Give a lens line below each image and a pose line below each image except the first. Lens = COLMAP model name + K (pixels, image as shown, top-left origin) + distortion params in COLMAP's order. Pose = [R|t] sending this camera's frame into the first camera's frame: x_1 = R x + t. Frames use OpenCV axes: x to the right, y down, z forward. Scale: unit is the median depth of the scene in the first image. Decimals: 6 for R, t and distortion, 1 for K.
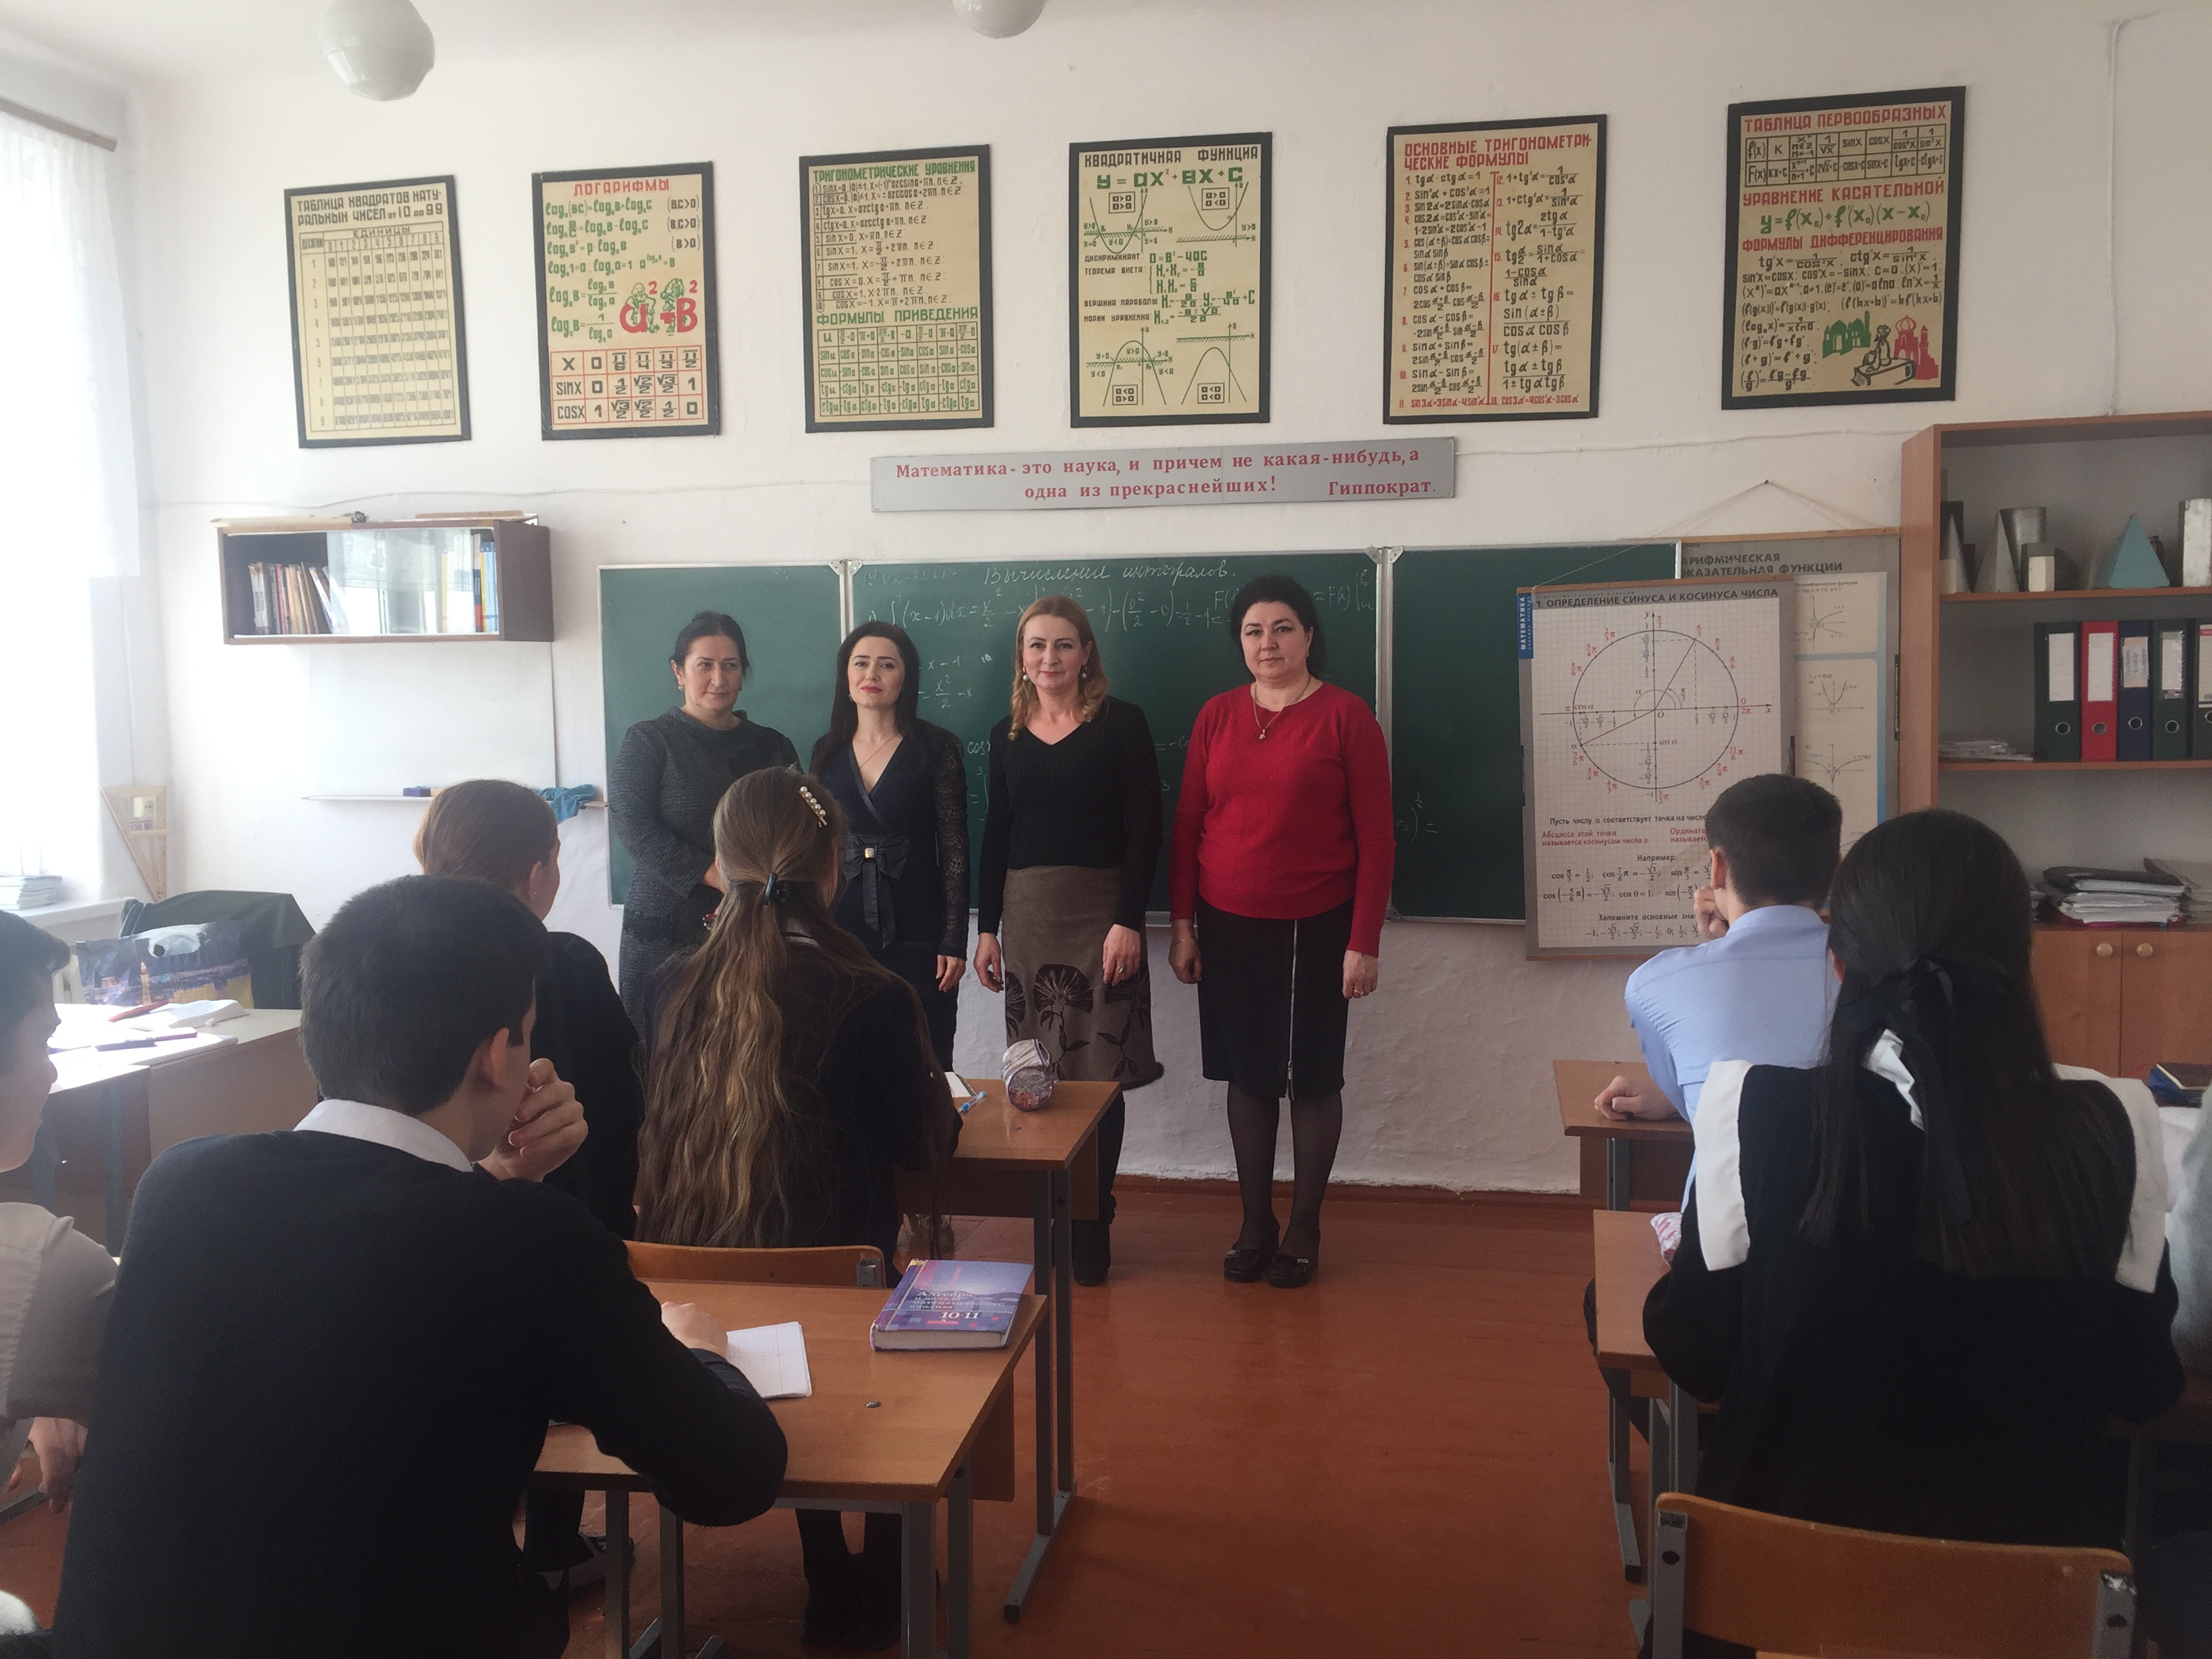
lens RADIAL K [[1968.3, 0, 1096.9], [0, 1968.3, 857.6], [0, 0, 1]] dist [0.093057, -0.127362]
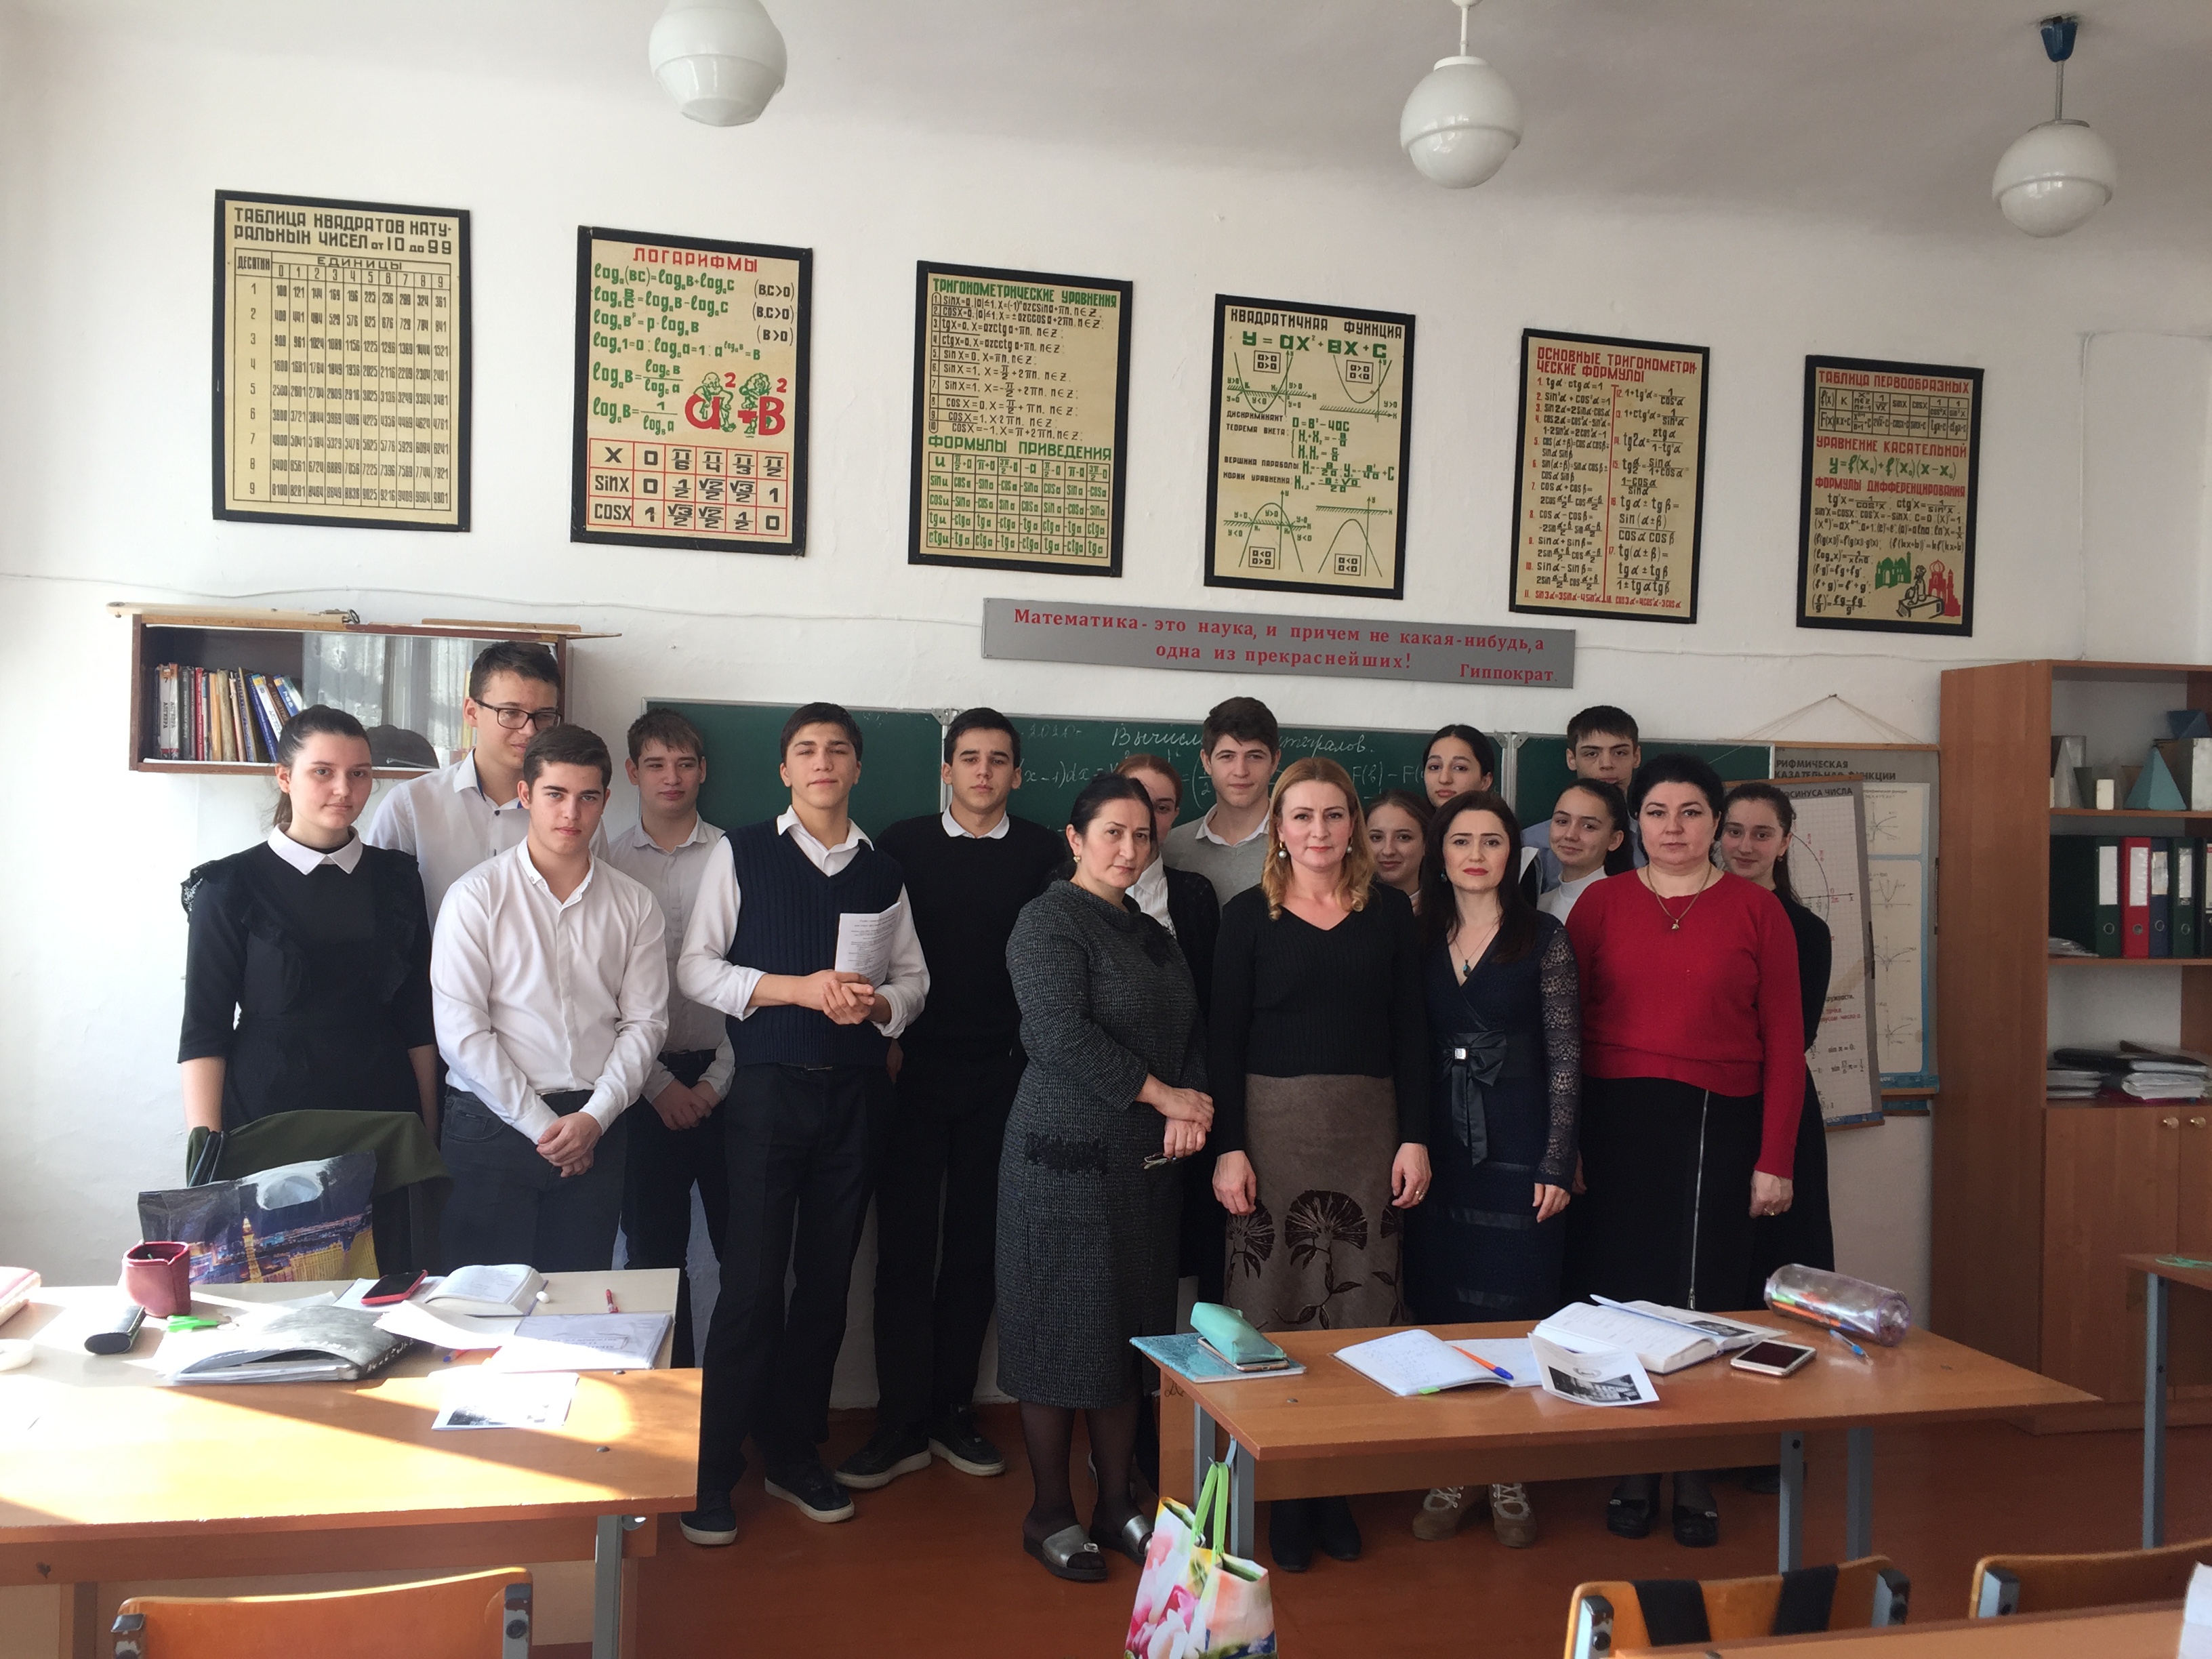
lens RADIAL K [[1968.3, 0, 1085.8], [0, 1968.3, 827.9], [0, 0, 1]] dist [0.093057, -0.127362]
pose [[0.897968, 0.036358, 0.438556, -0.475724], [0.005561, 0.995564, -0.093924, -0.015731], [-0.440025, 0.086780, 0.893783, 0.200663]]
